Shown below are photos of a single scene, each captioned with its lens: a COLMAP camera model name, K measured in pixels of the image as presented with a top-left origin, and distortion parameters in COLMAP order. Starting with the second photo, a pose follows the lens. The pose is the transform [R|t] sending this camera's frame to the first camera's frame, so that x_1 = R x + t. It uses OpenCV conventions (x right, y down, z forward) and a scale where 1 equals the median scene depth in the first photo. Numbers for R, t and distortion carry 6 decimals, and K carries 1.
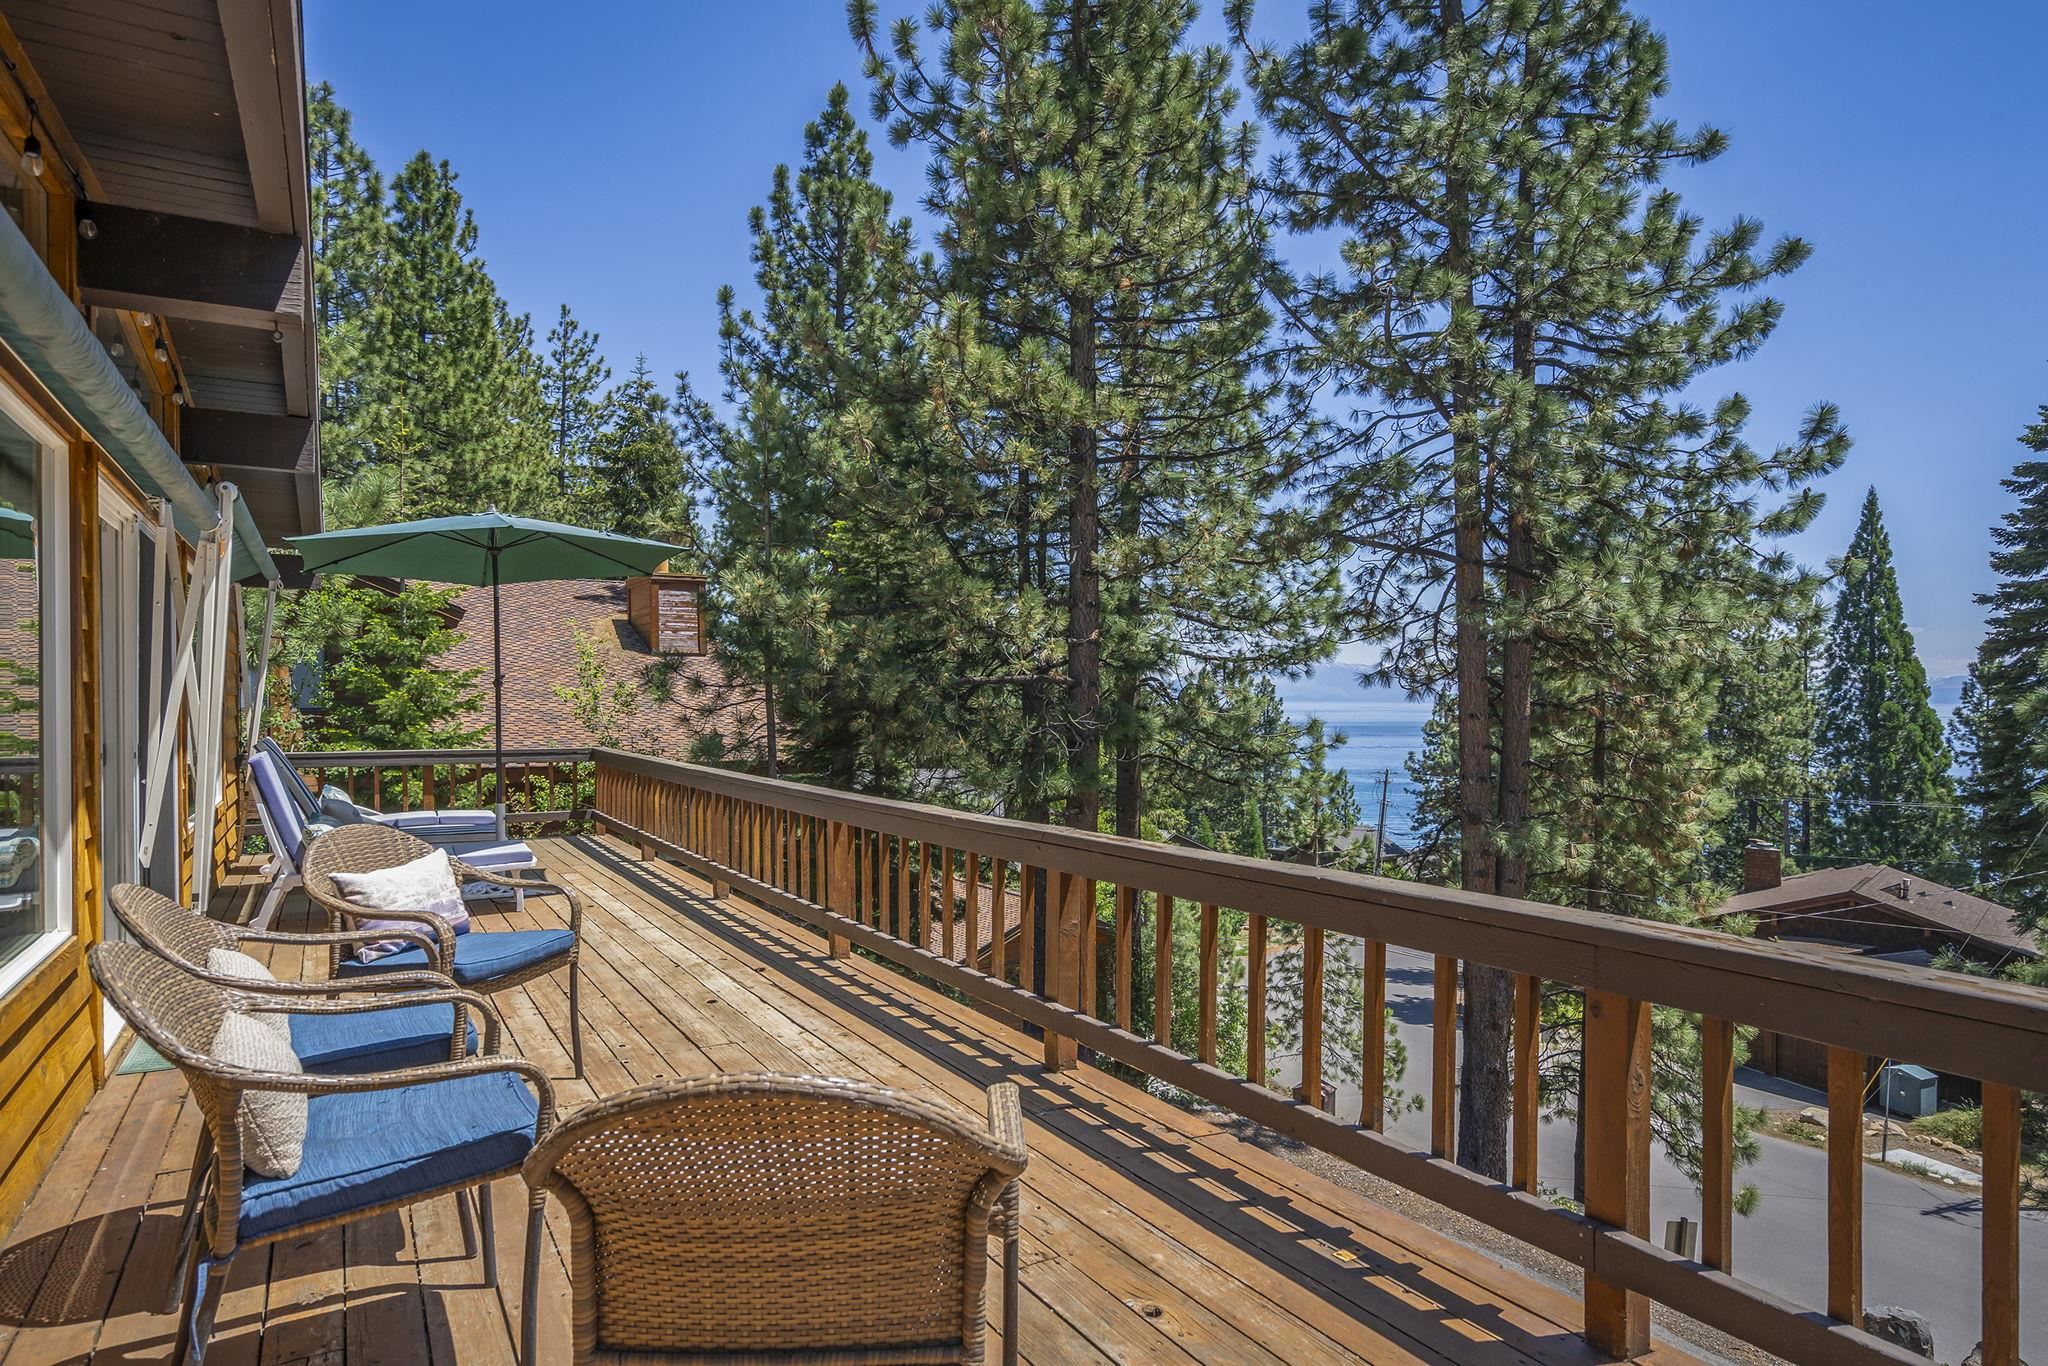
lens RADIAL K [[1158.7, 0, 1029.2], [0, 1158.7, 699.2], [0, 0, 1]] dist [-0.000008, 0.000091]
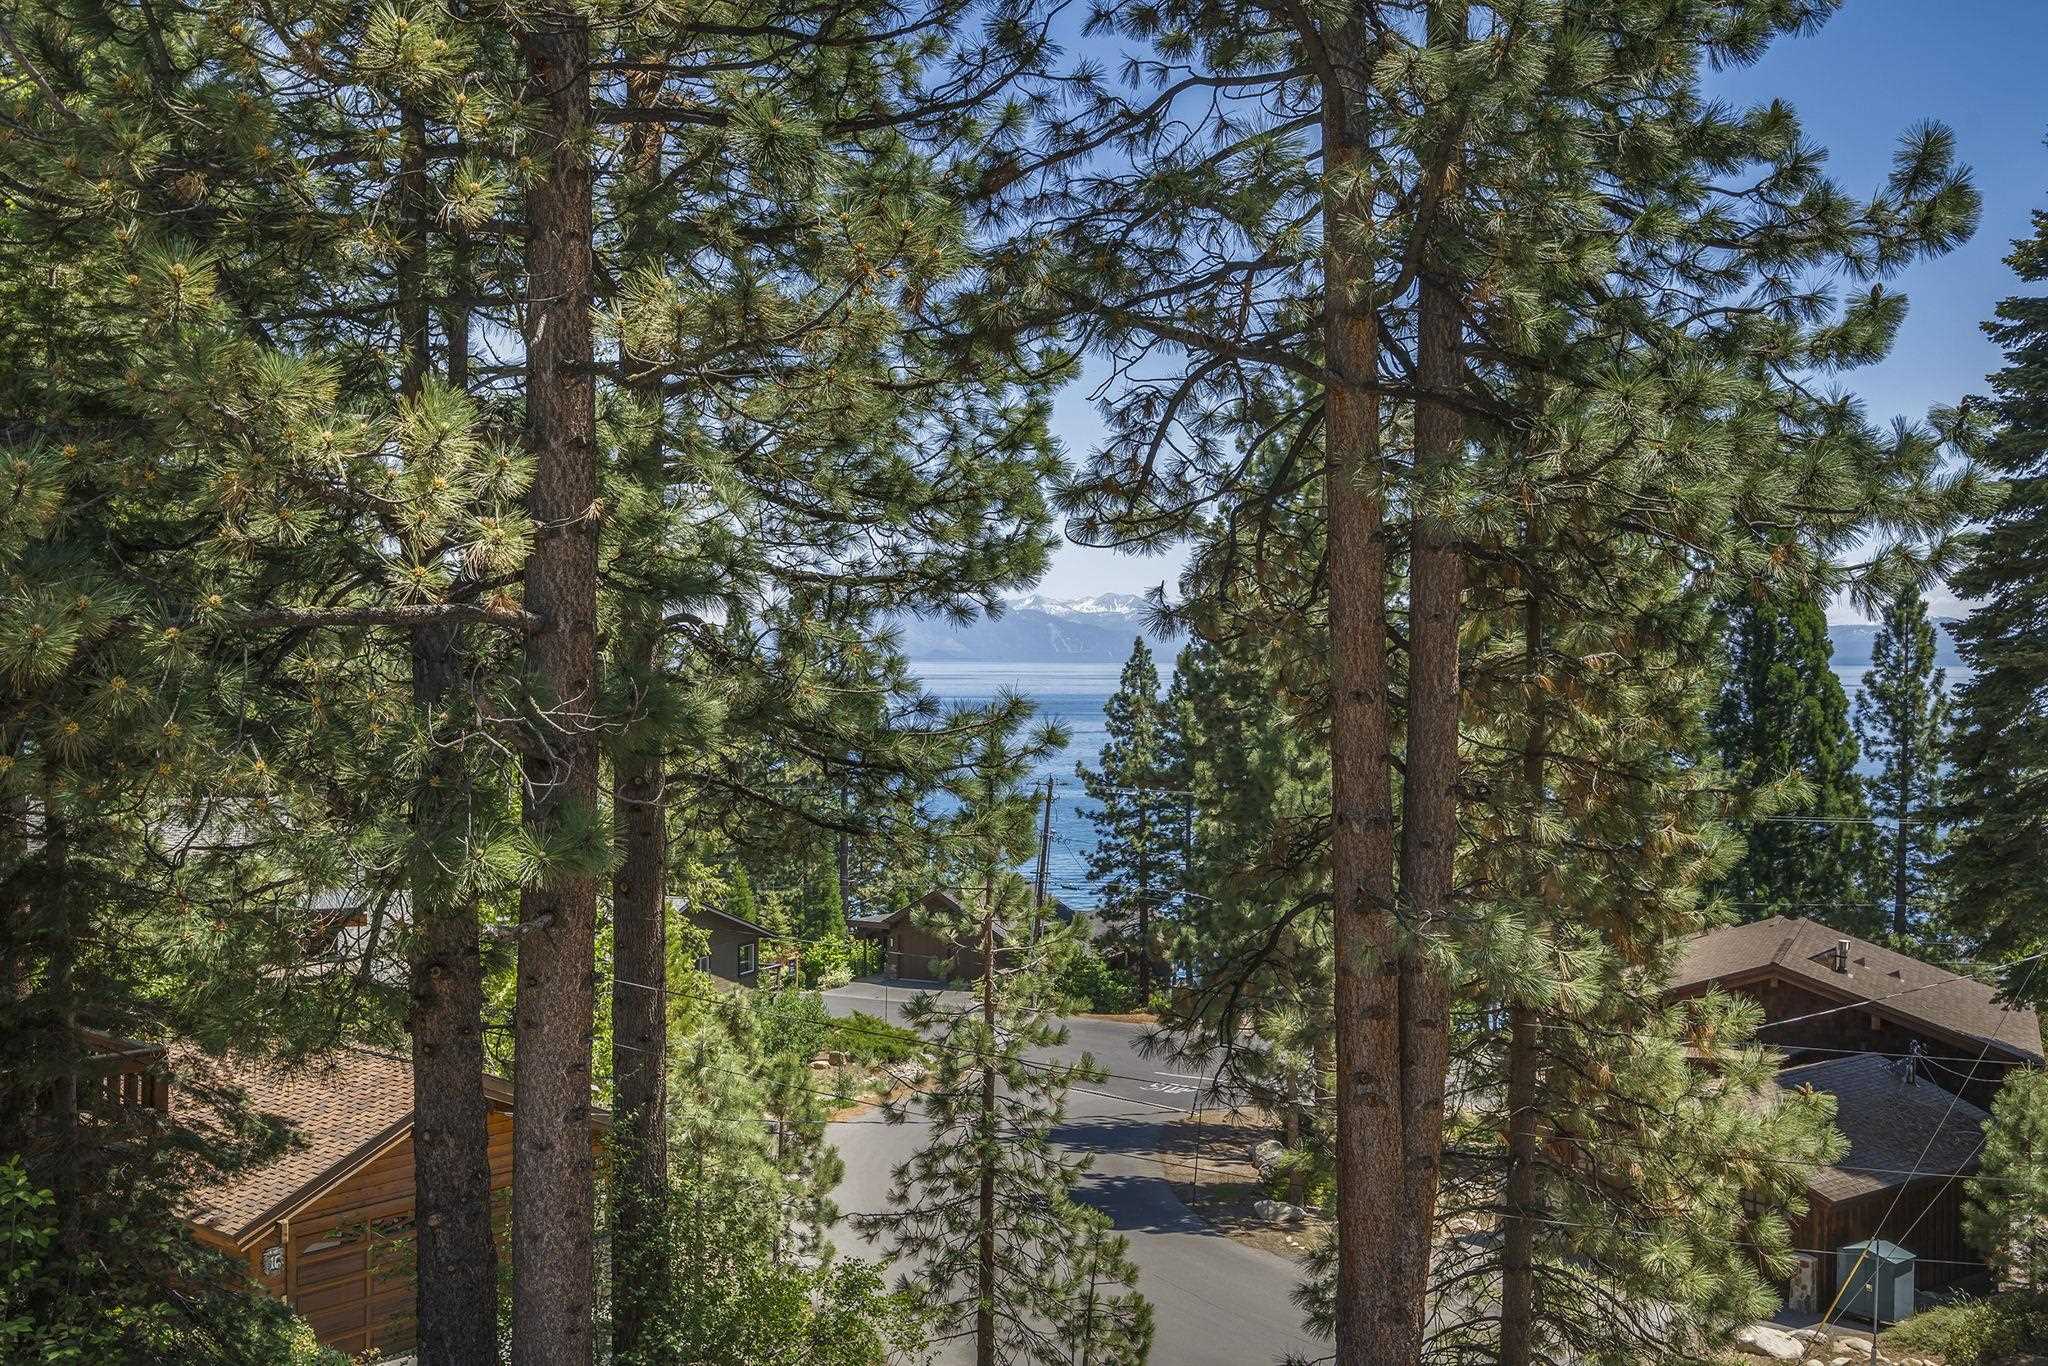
lens RADIAL K [[2024.5, 0, 1023.6], [0, 2024.5, 693.1], [0, 0, 1]] dist [0.002210, 0.002684]
pose [[0.957188, -0.003055, 0.289451, -0.004463], [-0.002117, 0.999844, 0.017556, -0.001154], [-0.289460, -0.017417, 0.957032, 0.145399]]
